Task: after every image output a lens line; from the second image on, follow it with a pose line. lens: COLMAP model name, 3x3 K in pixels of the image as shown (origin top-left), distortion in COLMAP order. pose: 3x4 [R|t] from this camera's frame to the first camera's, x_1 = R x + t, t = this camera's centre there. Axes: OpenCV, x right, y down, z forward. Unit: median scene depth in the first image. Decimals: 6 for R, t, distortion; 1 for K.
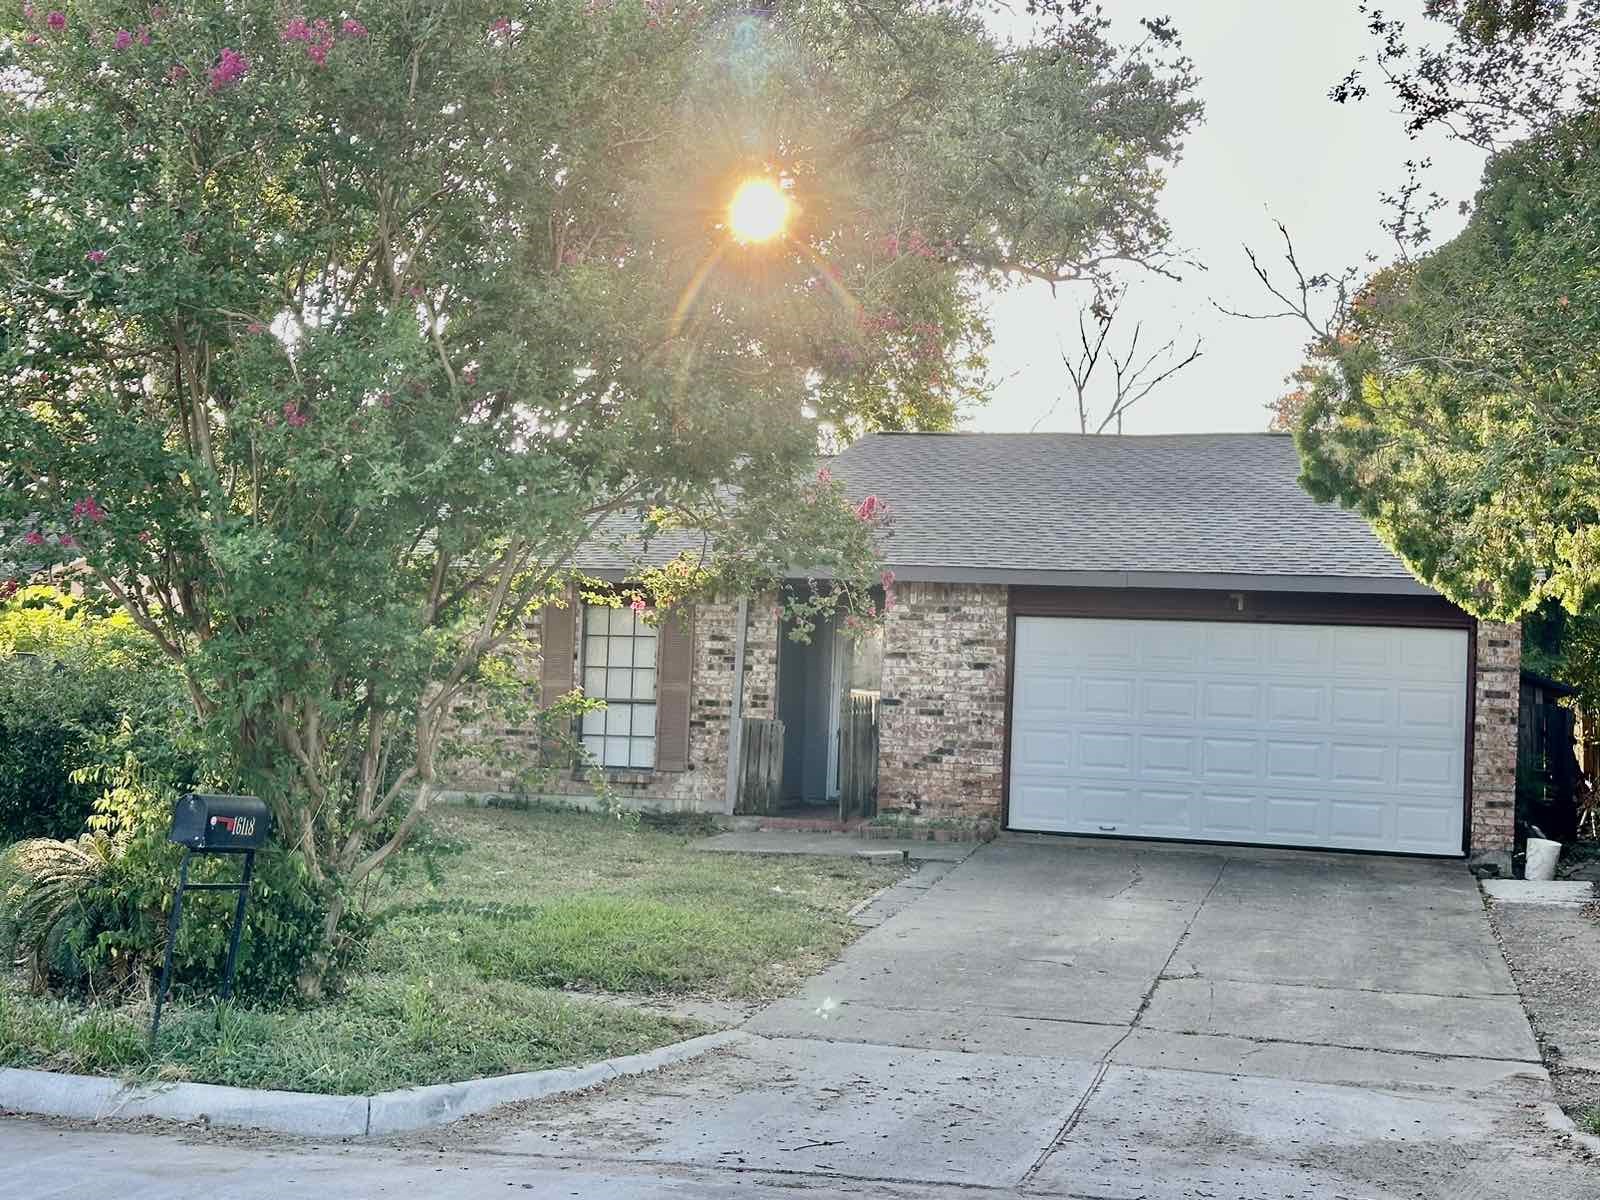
lens RADIAL K [[2328.3, 0, 790.4], [0, 2328.3, 604.4], [0, 0, 1]] dist [0.097040, 0.000000]
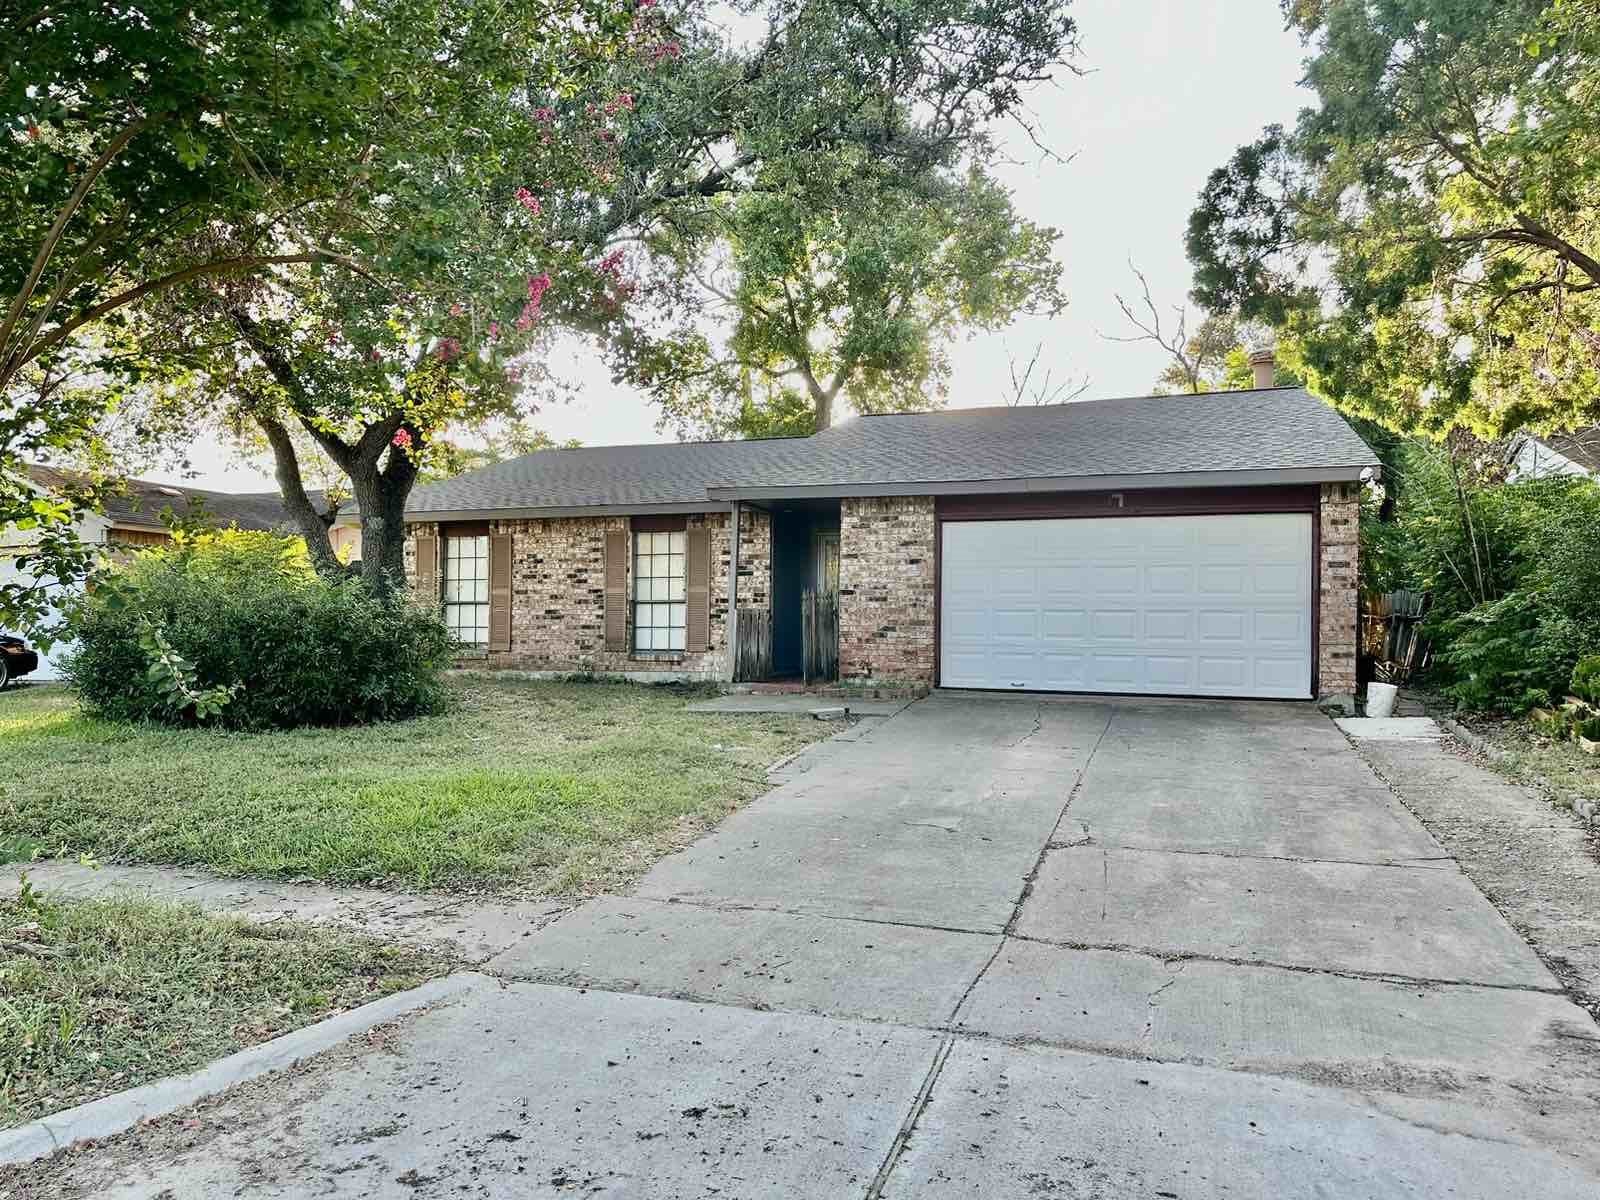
lens RADIAL K [[1154.2, 0, 801.8], [0, 1154.2, 613.5], [0, 0, 1]] dist [0.059629, -0.045044]
pose [[0.996710, -0.032711, -0.074160, 0.066353], [0.035072, 0.998911, 0.030761, 0.033713], [0.073073, -0.033260, 0.996772, 0.363757]]
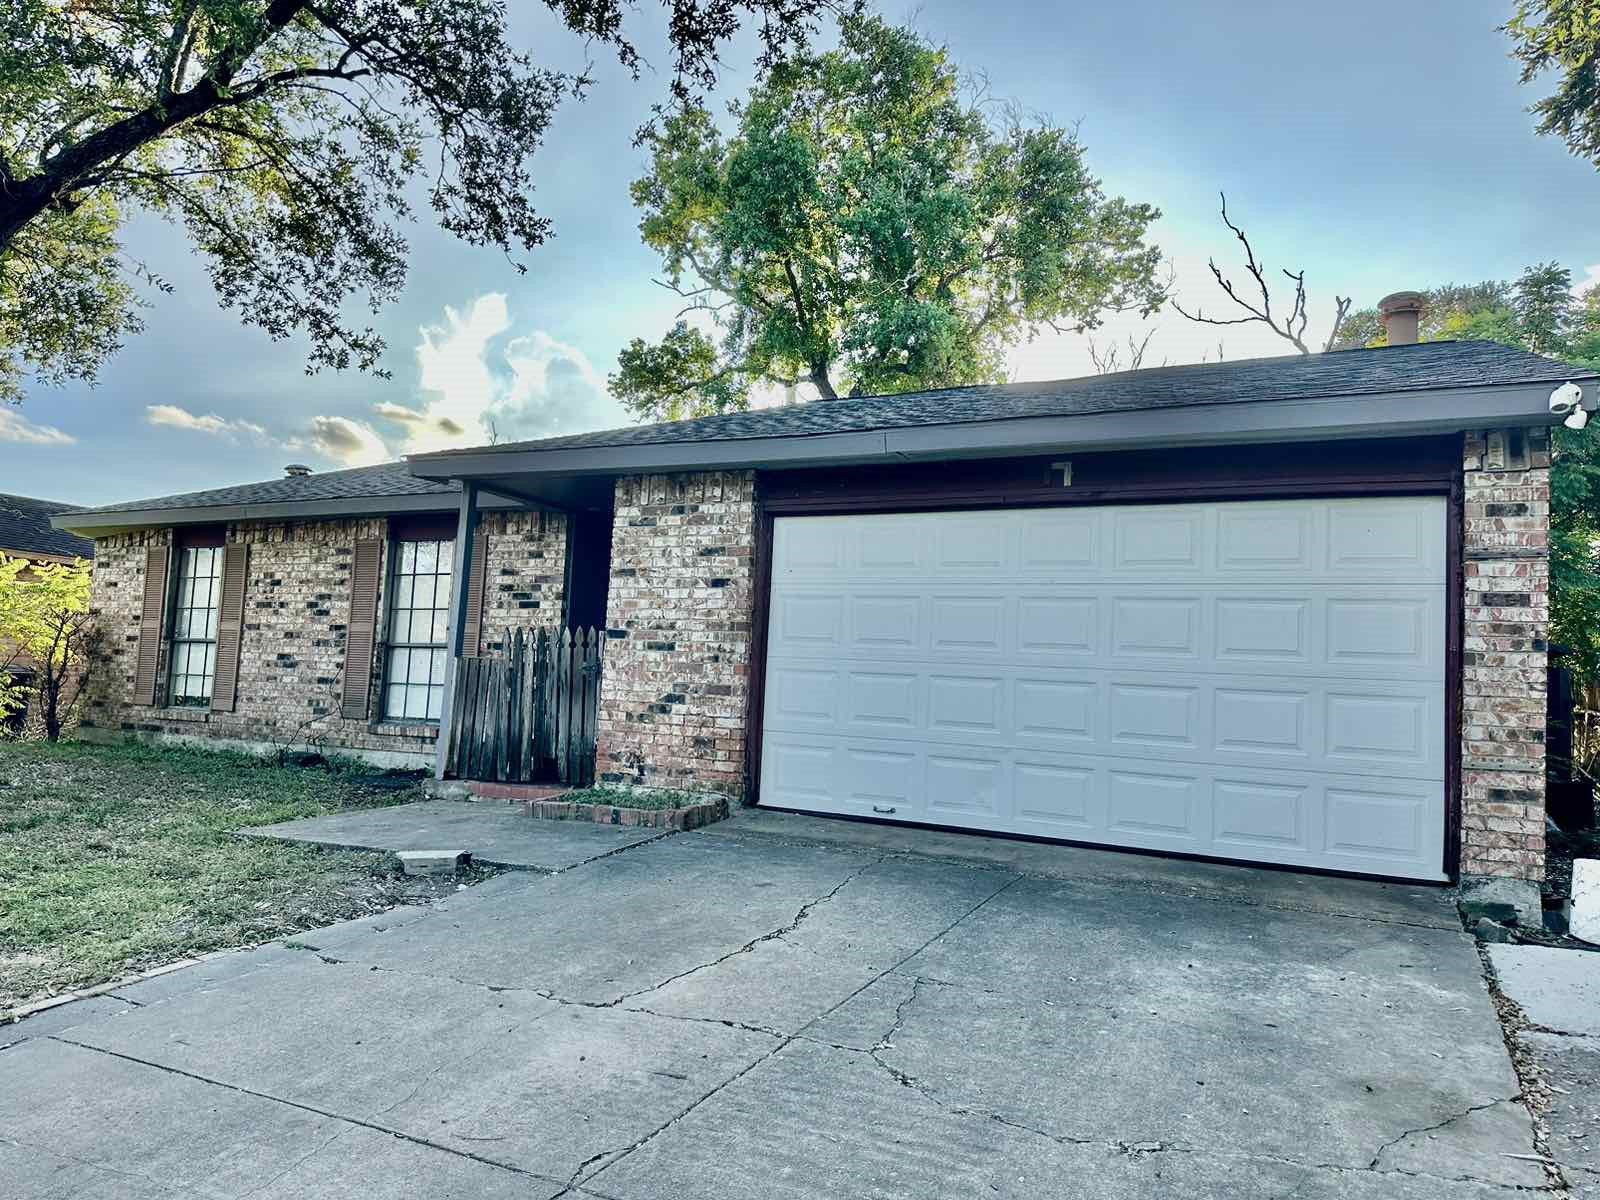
lens RADIAL K [[1154.2, 0, 797.2], [0, 1154.2, 605.0], [0, 0, 1]] dist [0.059629, -0.045044]
pose [[0.976748, -0.008588, -0.214220, 0.185120], [-0.000073, 0.999184, -0.040390, 0.048631], [0.214392, 0.039467, 0.975950, 0.653822]]
